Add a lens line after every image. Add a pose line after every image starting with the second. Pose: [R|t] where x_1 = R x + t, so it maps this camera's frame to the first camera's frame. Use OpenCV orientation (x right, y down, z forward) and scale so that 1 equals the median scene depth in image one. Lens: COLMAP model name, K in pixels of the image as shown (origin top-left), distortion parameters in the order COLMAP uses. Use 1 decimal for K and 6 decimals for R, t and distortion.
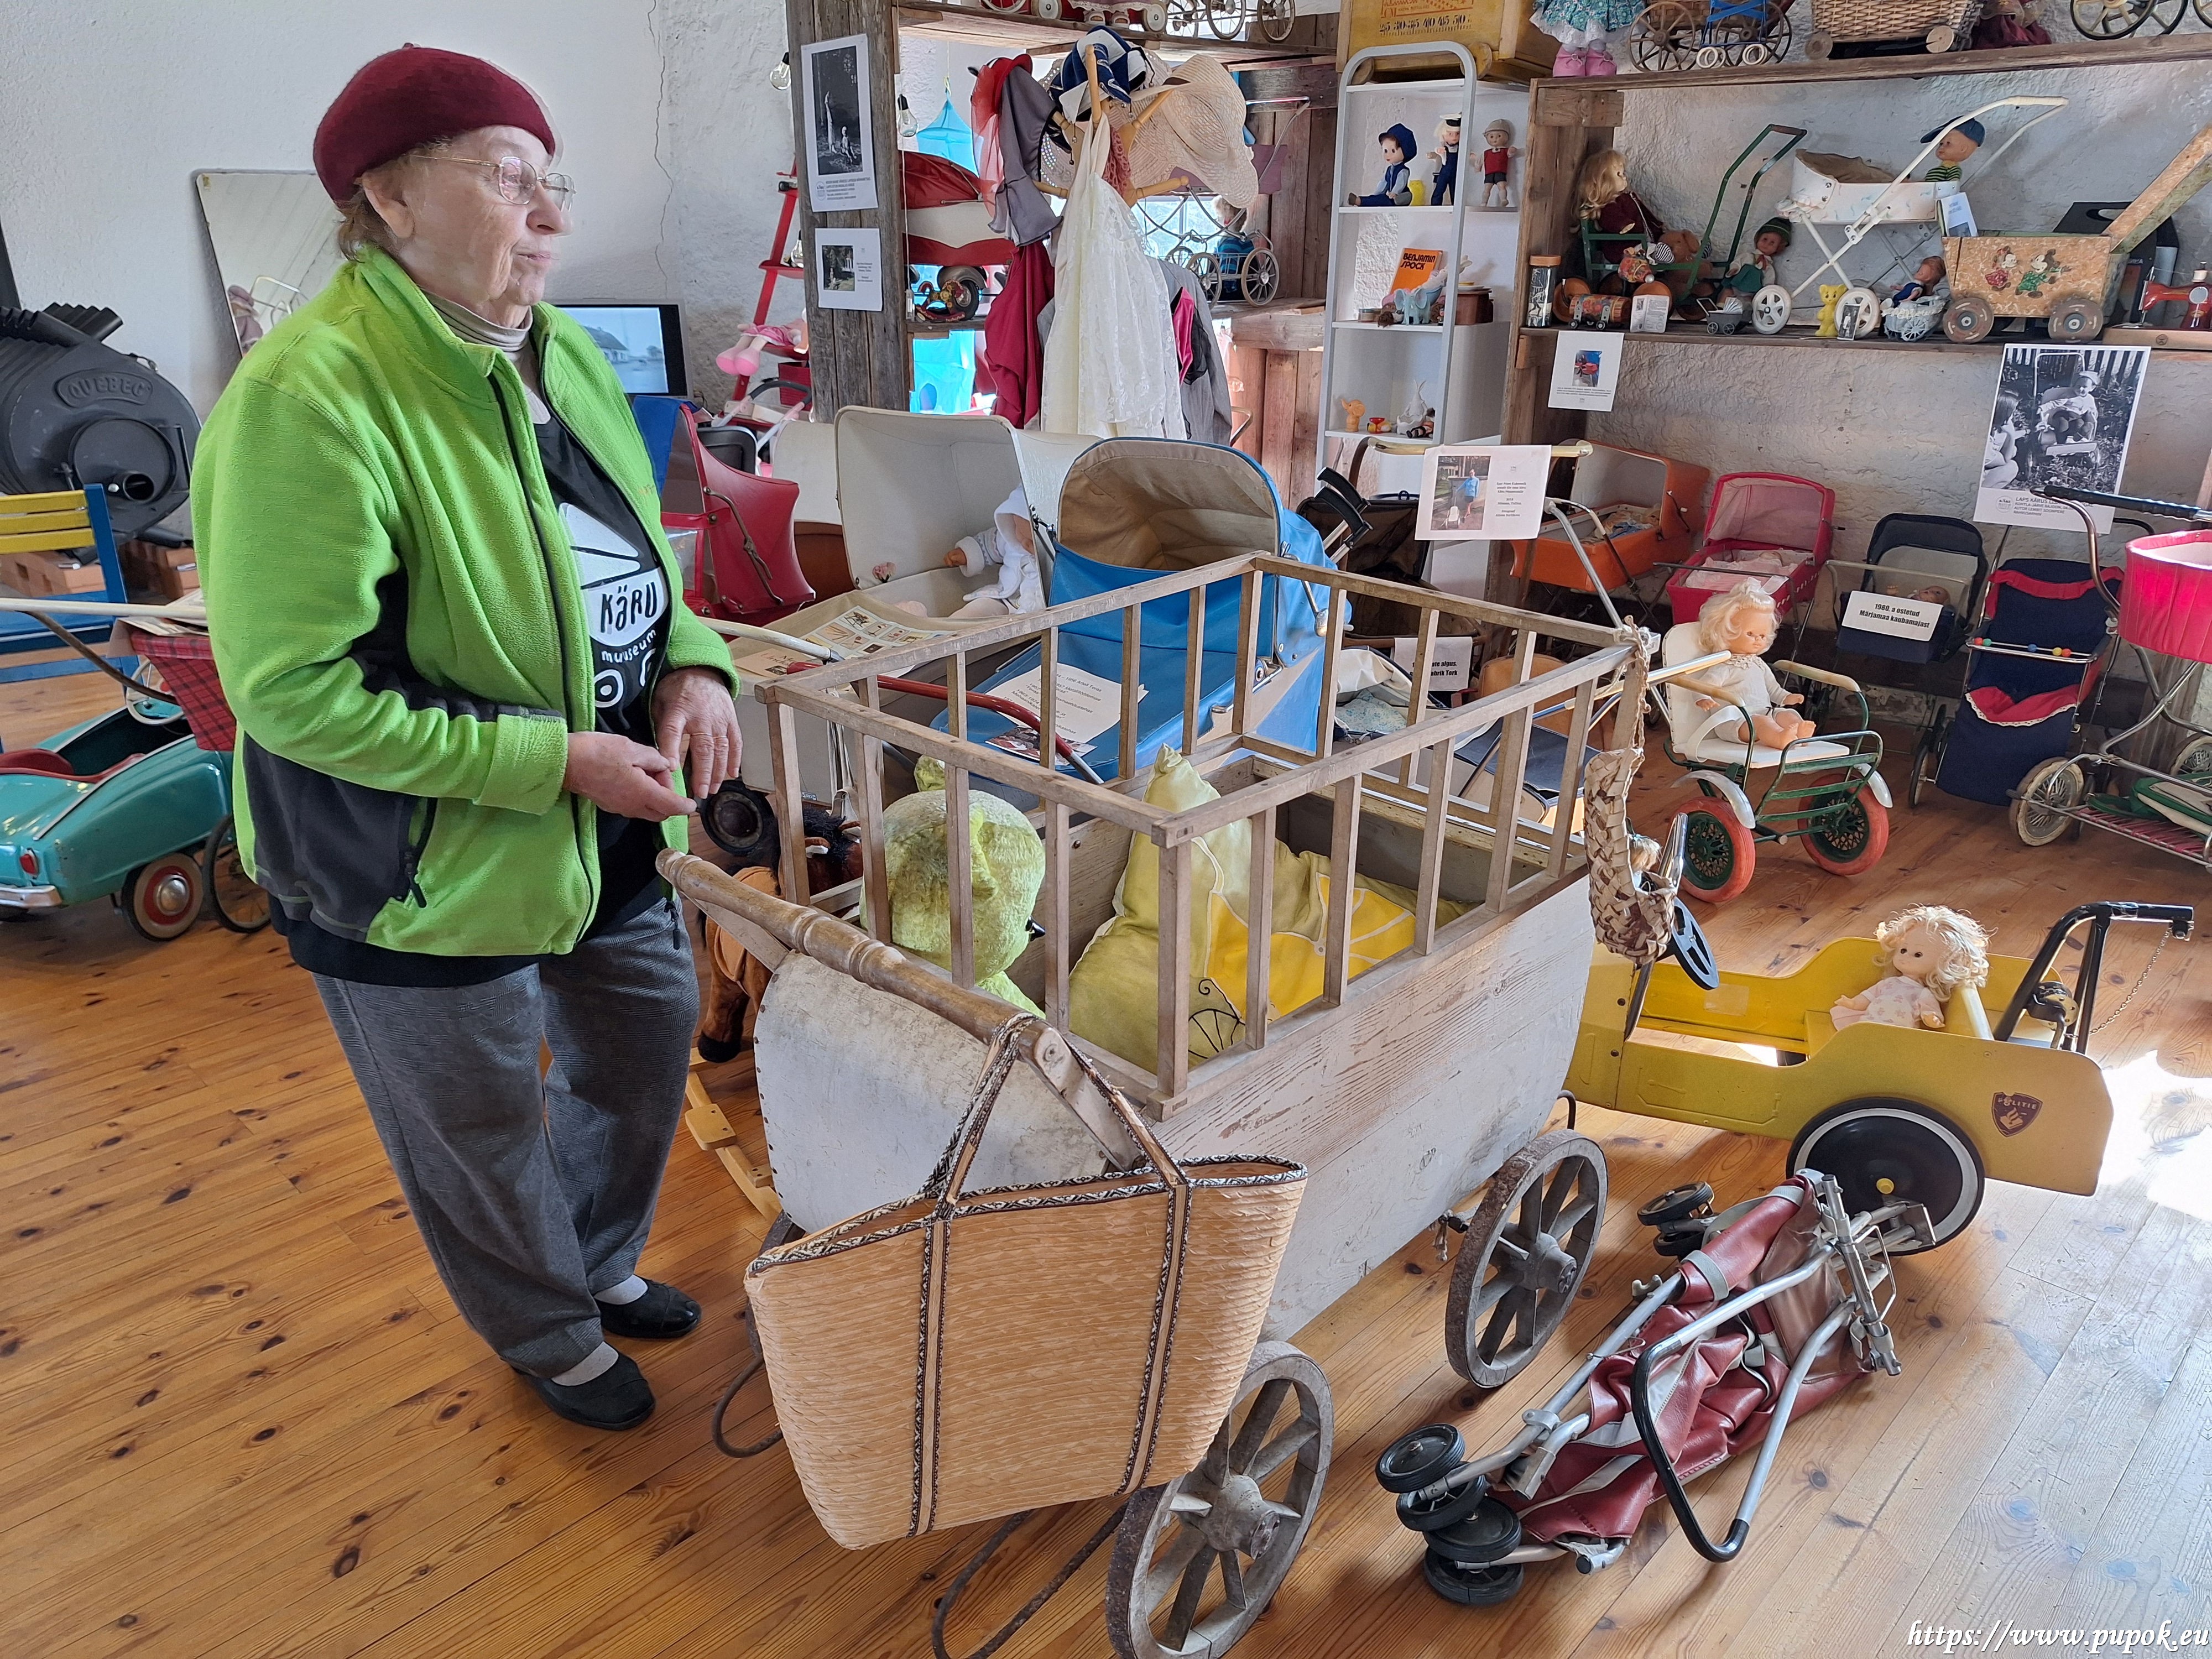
lens RADIAL K [[1519.5, 0, 1091.2], [0, 1519.5, 839.3], [0, 0, 1]] dist [0.005029, -0.000200]
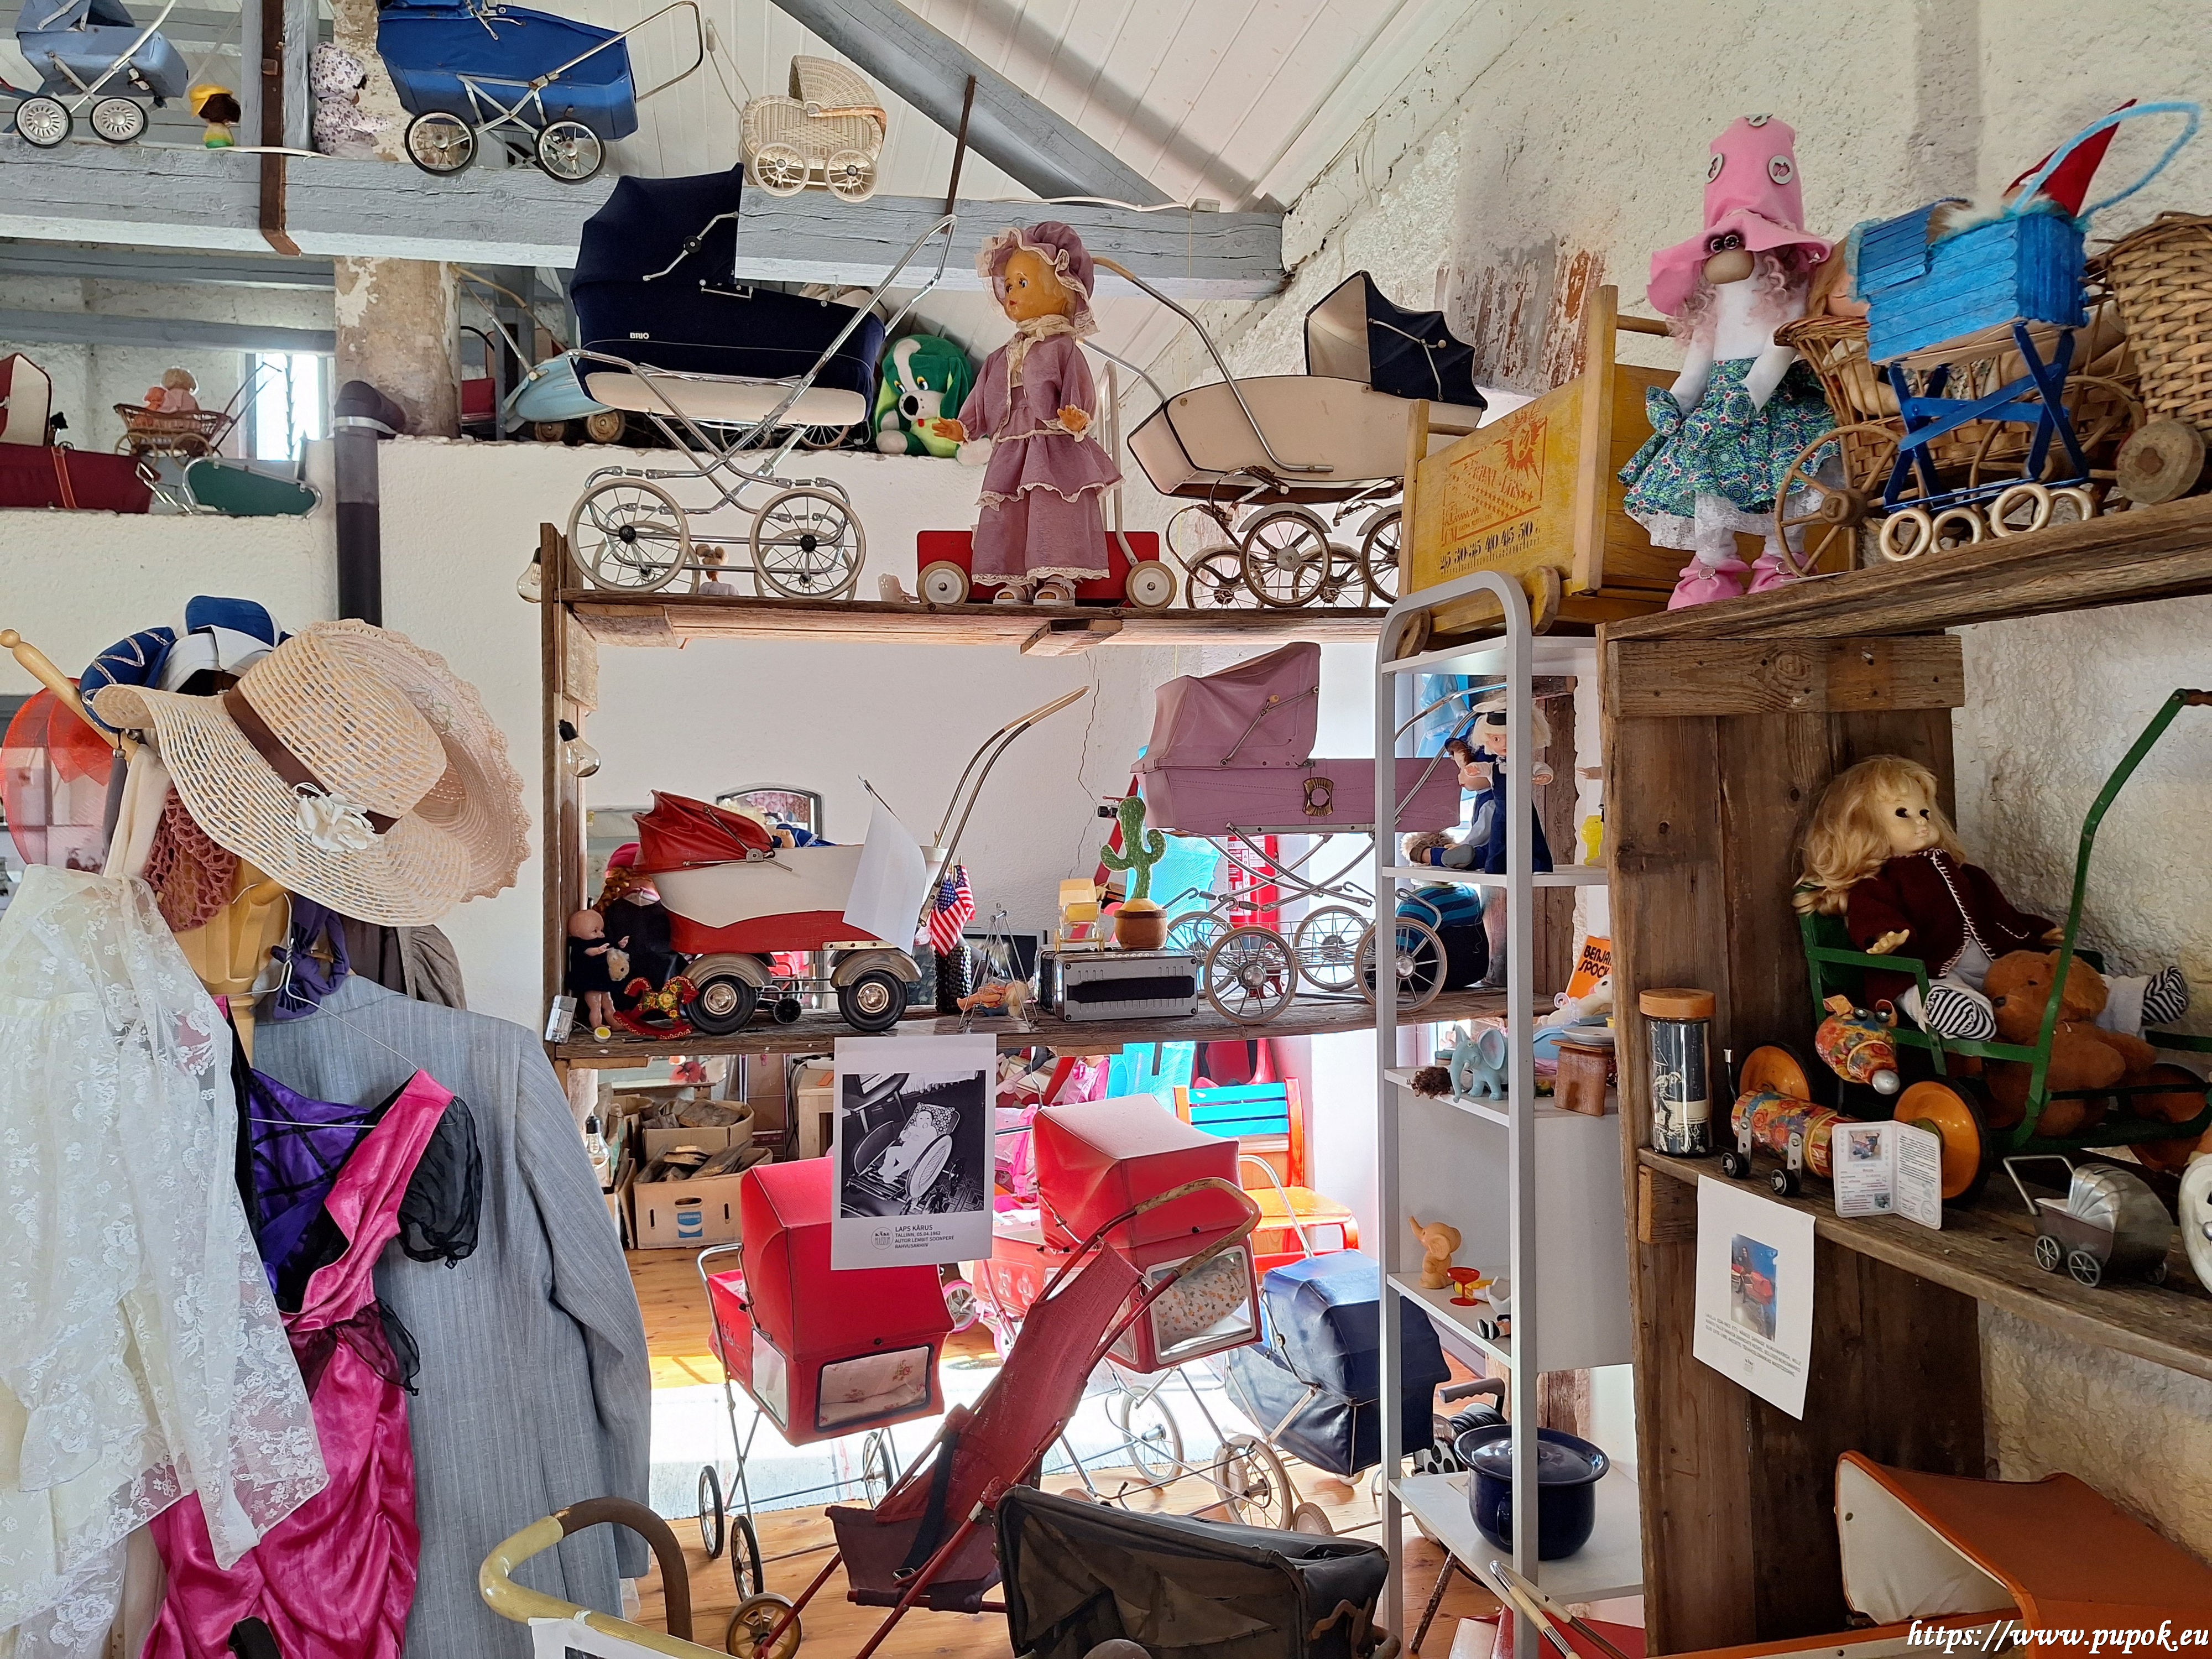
lens RADIAL K [[1519.5, 0, 1091.2], [0, 1519.5, 839.3], [0, 0, 1]] dist [0.005029, -0.000200]
pose [[0.832892, 0.000624, -0.553434, 0.398243], [-0.199797, 0.932899, -0.299633, -0.265473], [0.516112, 0.360136, 0.777130, 0.573827]]
